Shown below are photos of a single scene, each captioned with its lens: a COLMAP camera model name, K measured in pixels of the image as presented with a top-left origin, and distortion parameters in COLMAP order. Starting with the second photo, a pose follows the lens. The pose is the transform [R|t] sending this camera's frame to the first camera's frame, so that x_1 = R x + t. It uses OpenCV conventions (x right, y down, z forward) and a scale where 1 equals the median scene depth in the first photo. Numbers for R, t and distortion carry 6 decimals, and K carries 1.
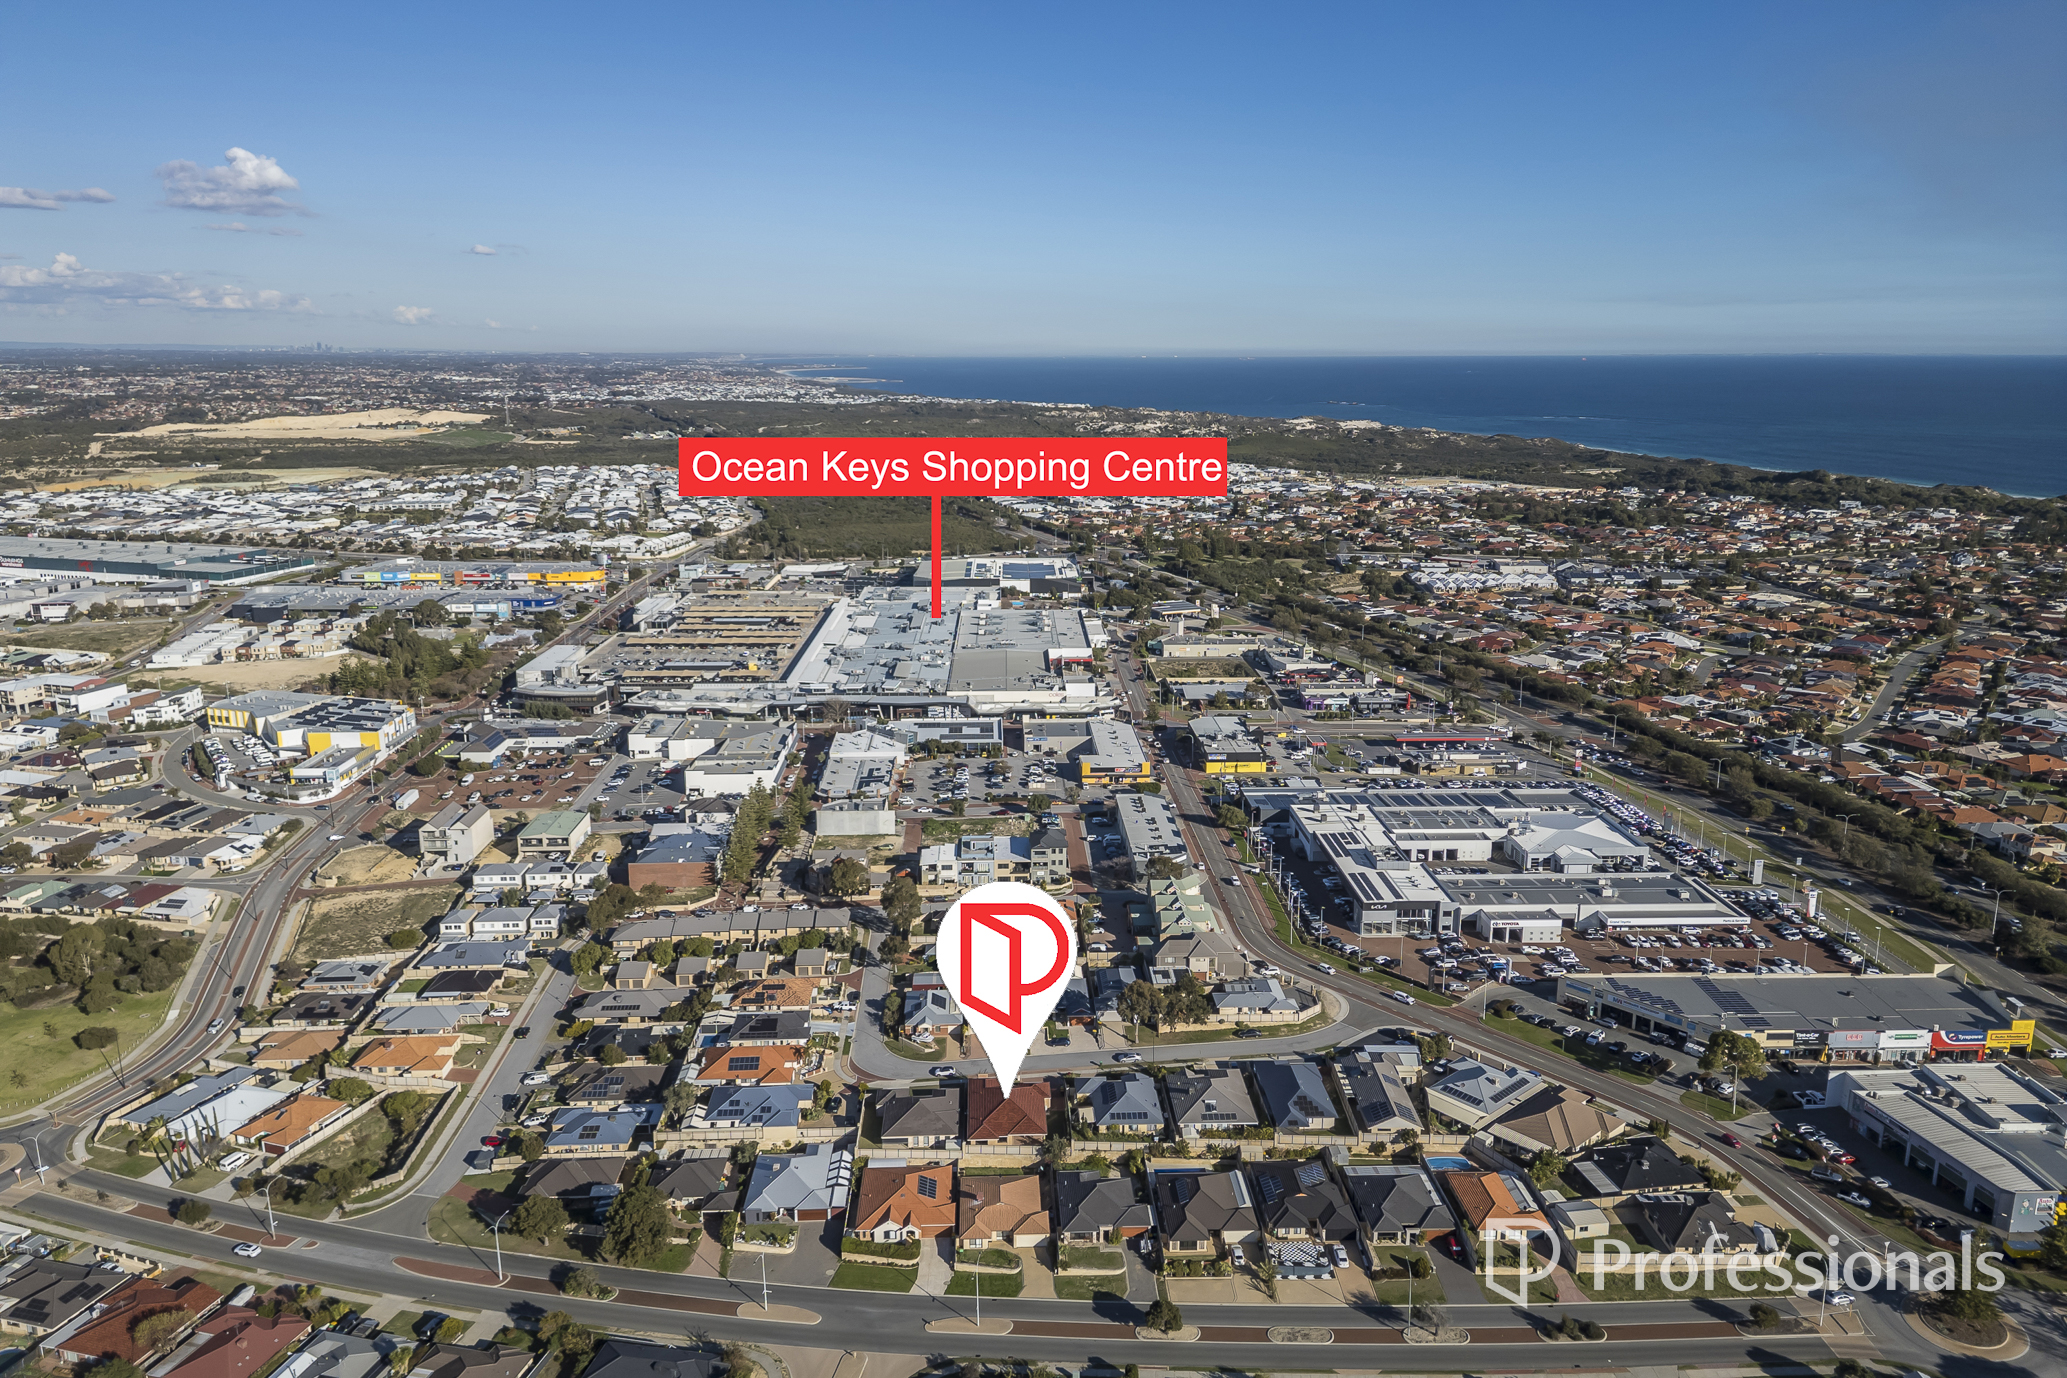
lens RADIAL K [[1455.2, 0, 1037.1], [0, 1455.2, 694.4], [0, 0, 1]] dist [0.071959, -0.063317]
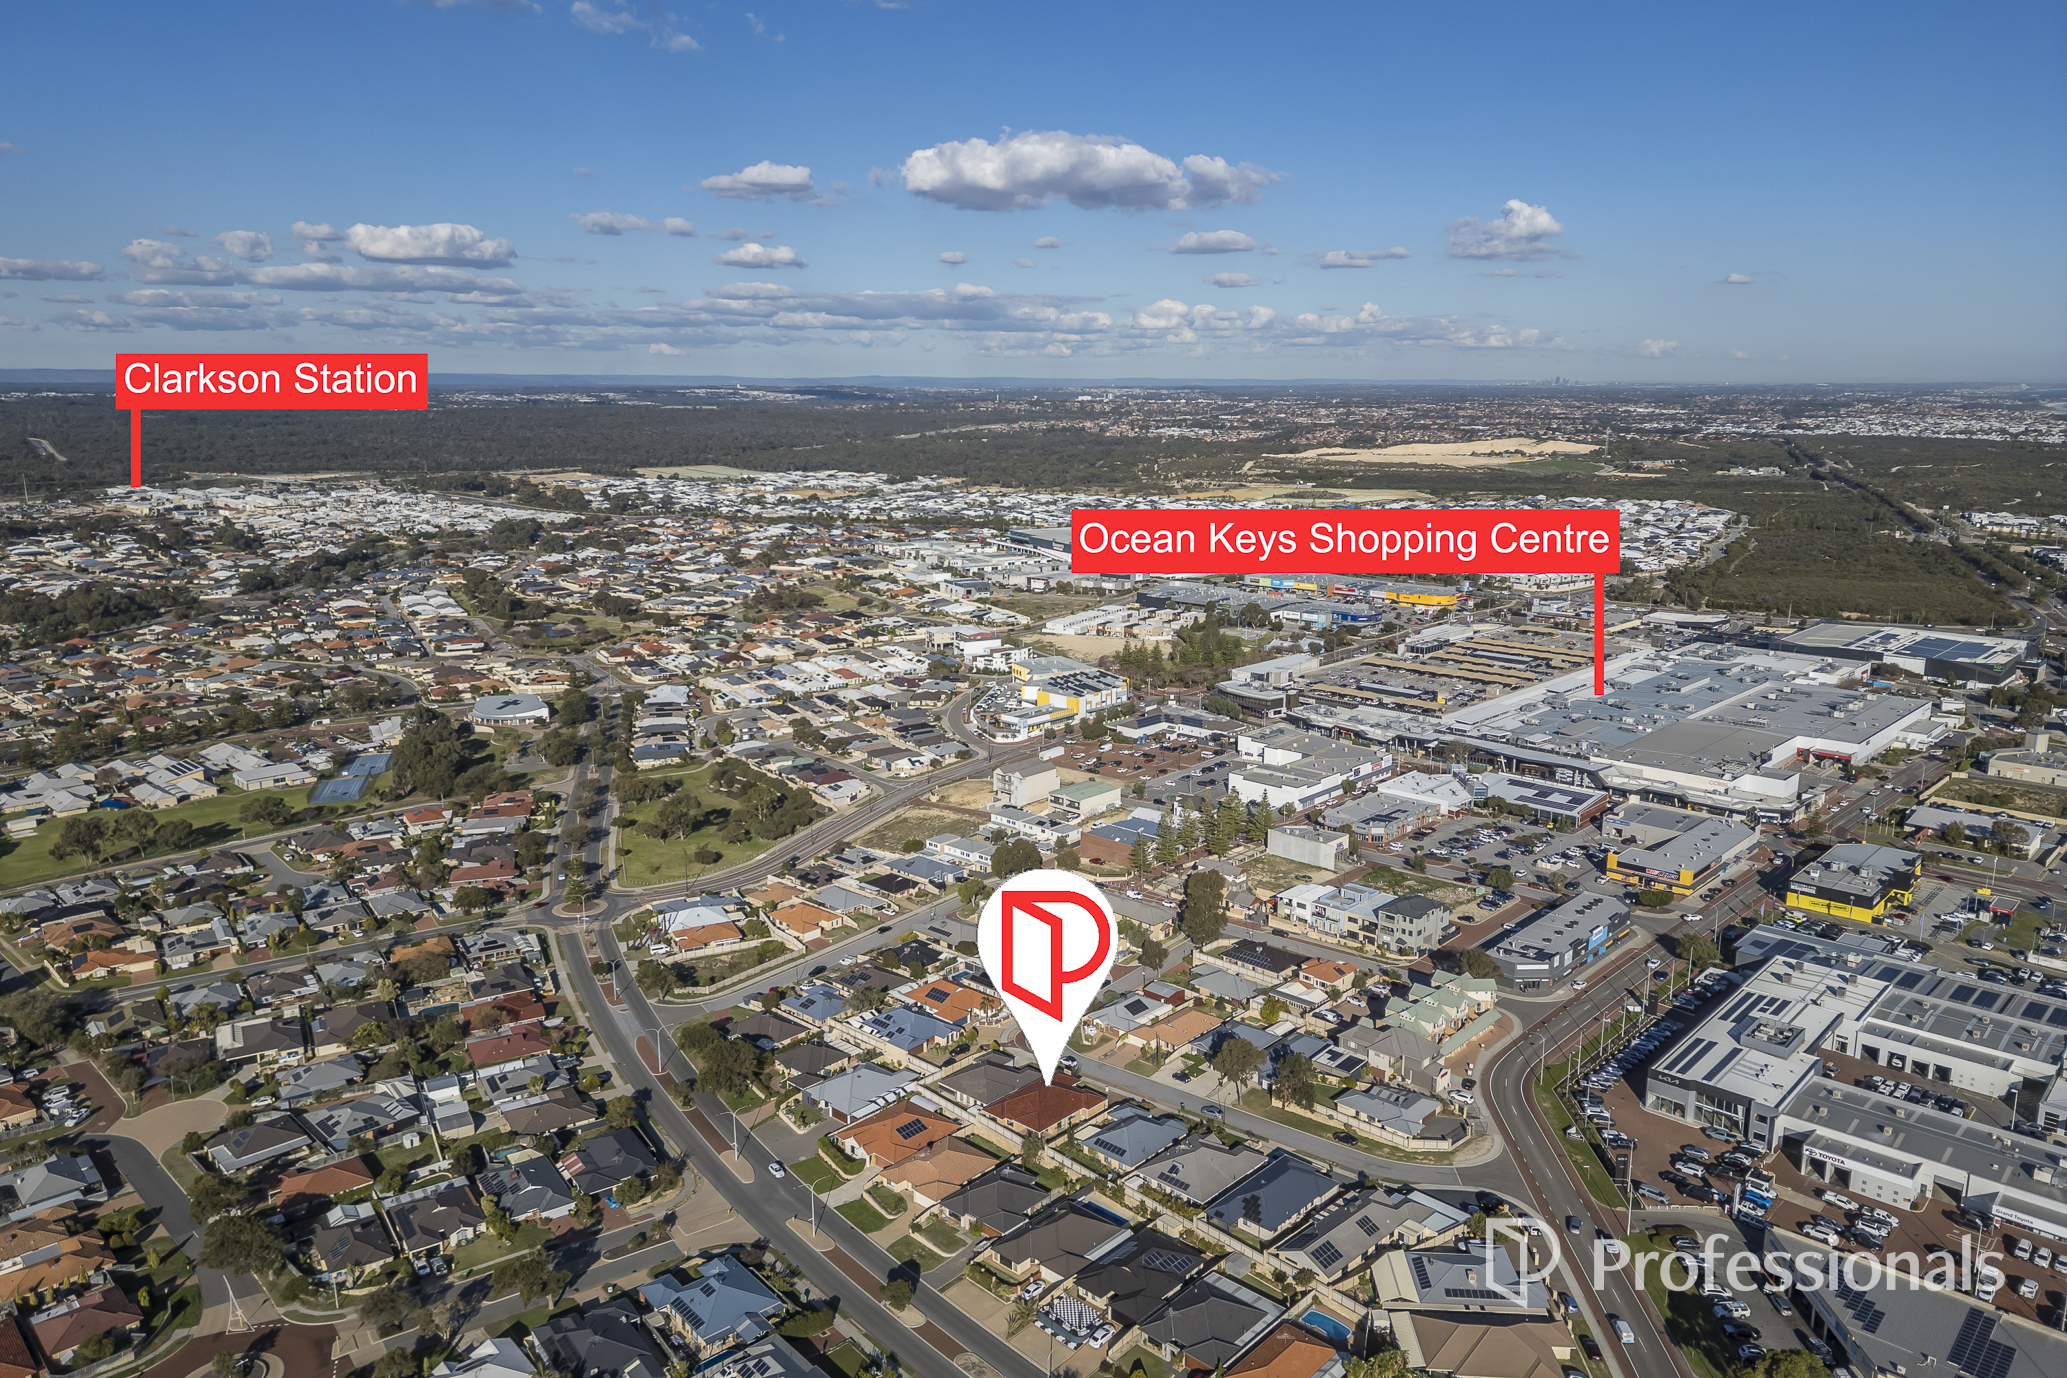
lens RADIAL K [[1455.2, 0, 1039.4], [0, 1455.2, 676.8], [0, 0, 1]] dist [0.071959, -0.063317]
pose [[0.705718, 0.142193, -0.694077, 0.256026], [-0.164378, 0.985783, 0.034820, -0.020826], [0.689161, 0.089518, 0.719058, 0.083566]]
